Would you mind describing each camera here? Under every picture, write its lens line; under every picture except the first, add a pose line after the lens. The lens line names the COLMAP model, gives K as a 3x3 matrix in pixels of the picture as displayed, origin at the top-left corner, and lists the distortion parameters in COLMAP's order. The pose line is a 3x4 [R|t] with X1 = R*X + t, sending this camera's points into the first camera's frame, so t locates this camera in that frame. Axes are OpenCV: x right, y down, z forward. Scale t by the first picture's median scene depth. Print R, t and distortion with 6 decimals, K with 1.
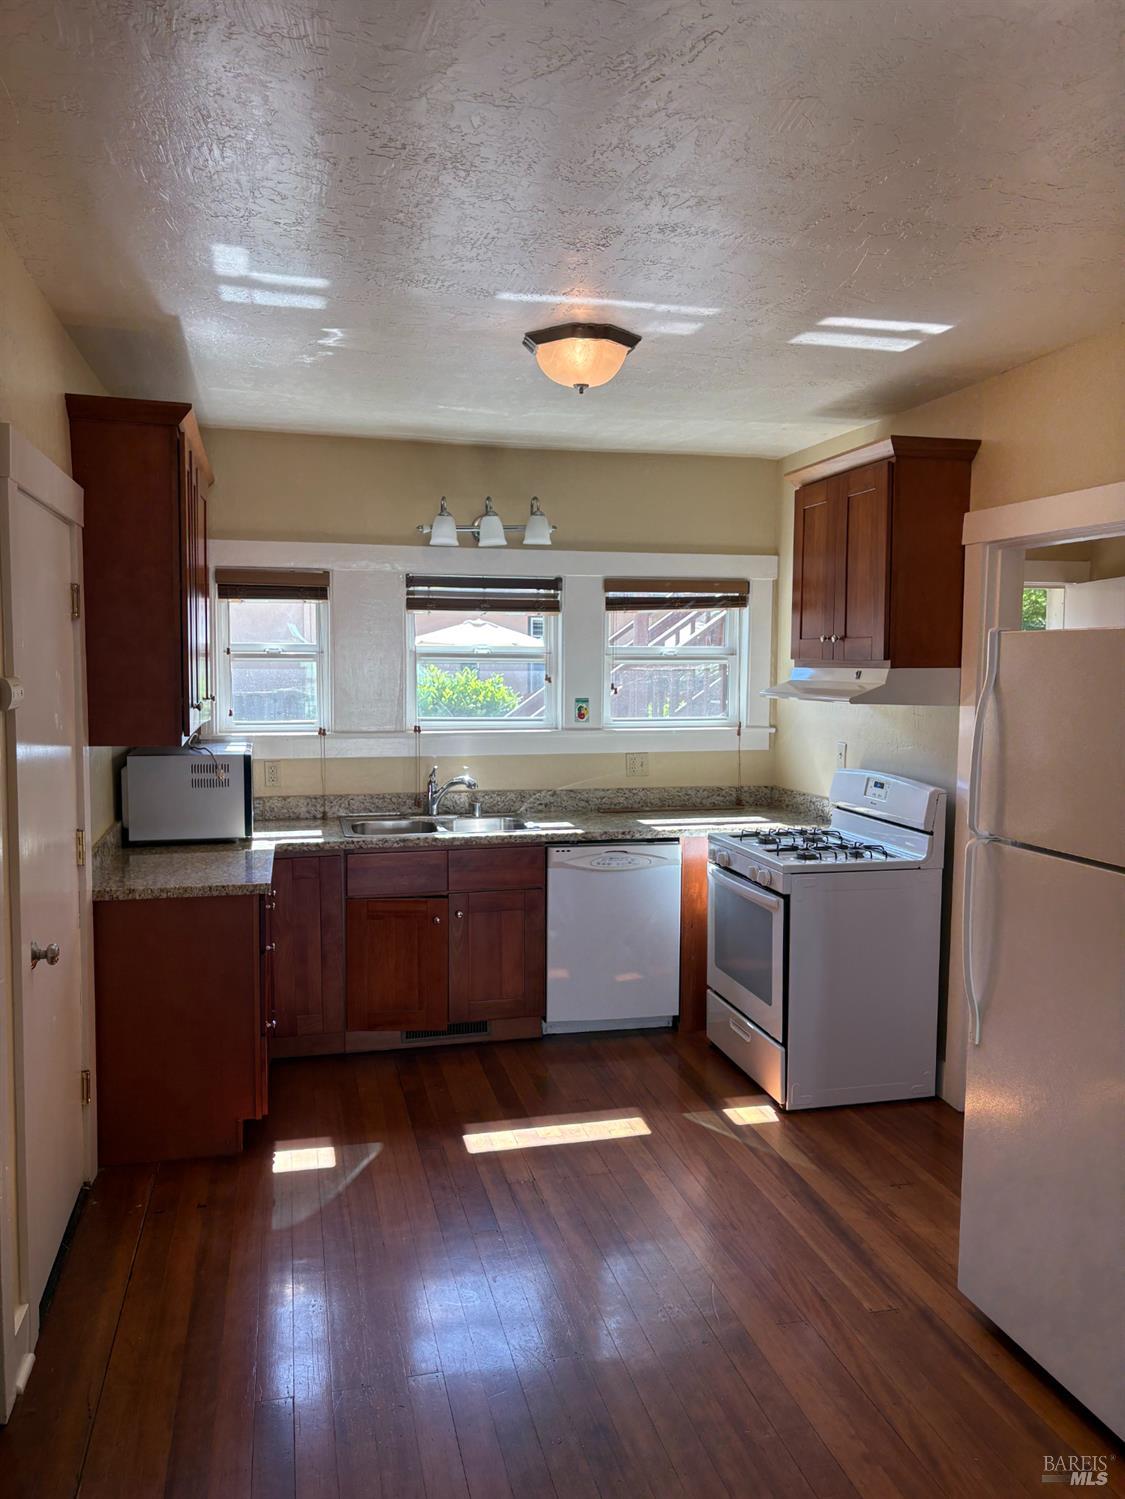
lens RADIAL K [[1117.2, 0, 562.5], [0, 1117.2, 749.5], [0, 0, 1]] dist [0.164513, -0.287944]
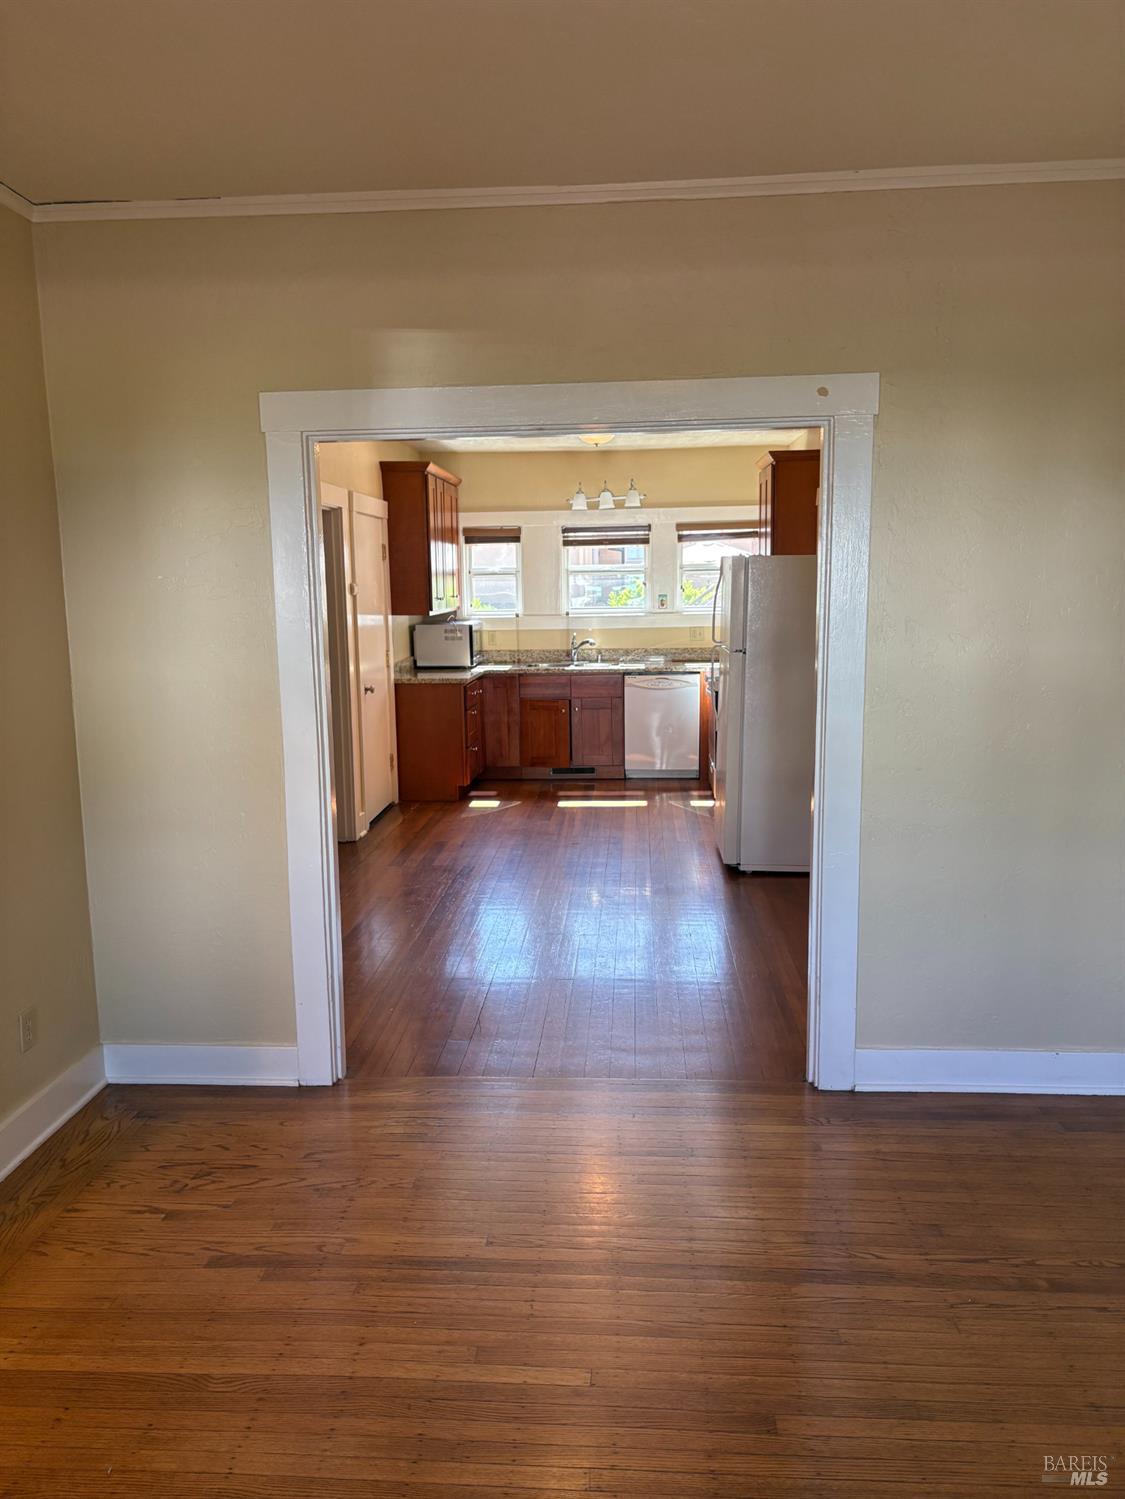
lens RADIAL K [[1117.2, 0, 562.5], [0, 1117.2, 749.5], [0, 0, 1]] dist [0.164513, -0.287944]
pose [[0.952130, 0.026374, -0.304552, 0.437642], [-0.003827, 0.997222, 0.074395, 0.069263], [0.305668, -0.069668, 0.949586, -0.765685]]
